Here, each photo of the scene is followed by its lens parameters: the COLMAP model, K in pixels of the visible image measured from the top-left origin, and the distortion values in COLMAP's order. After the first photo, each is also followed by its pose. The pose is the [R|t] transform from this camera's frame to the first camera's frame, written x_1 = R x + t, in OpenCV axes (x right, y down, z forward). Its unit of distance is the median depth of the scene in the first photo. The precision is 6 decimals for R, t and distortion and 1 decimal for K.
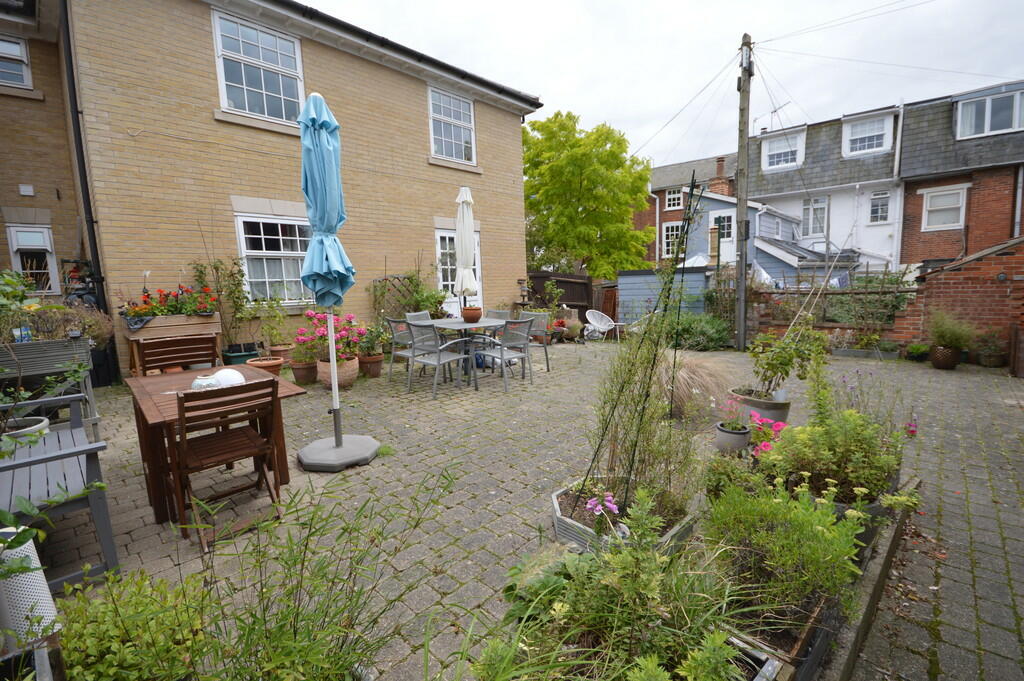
lens RADIAL K [[459.3, 0, 515.3], [0, 459.3, 343.7], [0, 0, 1]] dist [0.001107, -0.000027]
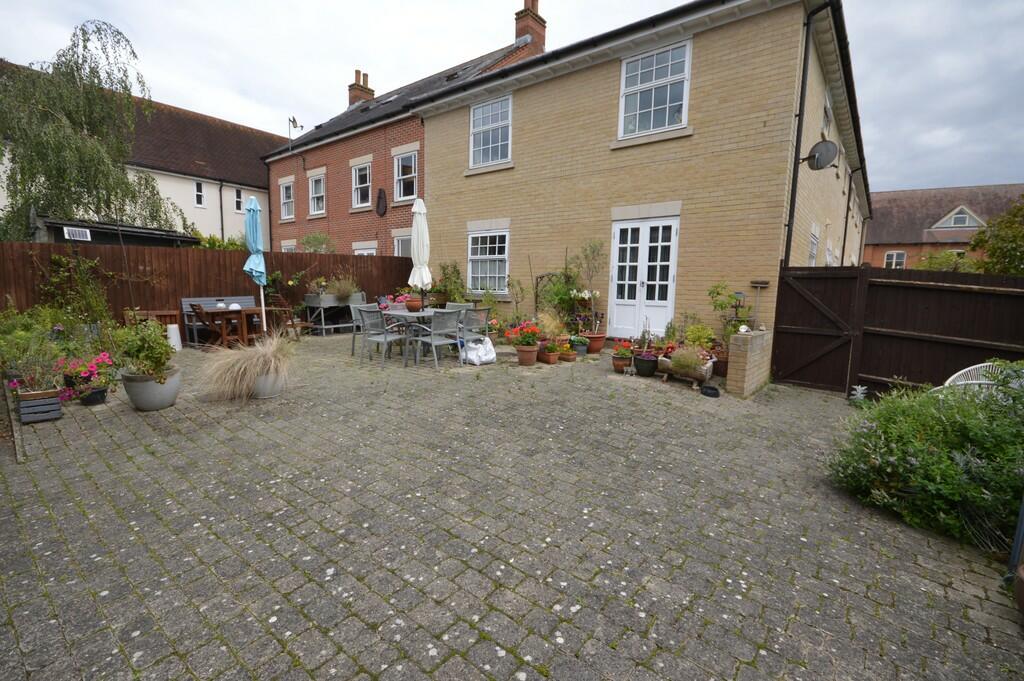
lens RADIAL K [[459.3, 0, 513.6], [0, 459.3, 339.5], [0, 0, 1]] dist [0.001107, -0.000027]
pose [[0.093751, 0.148338, -0.984483, 0.798154], [-0.152370, 0.979327, 0.133051, -0.125080], [0.983867, 0.137532, 0.114415, 0.812454]]
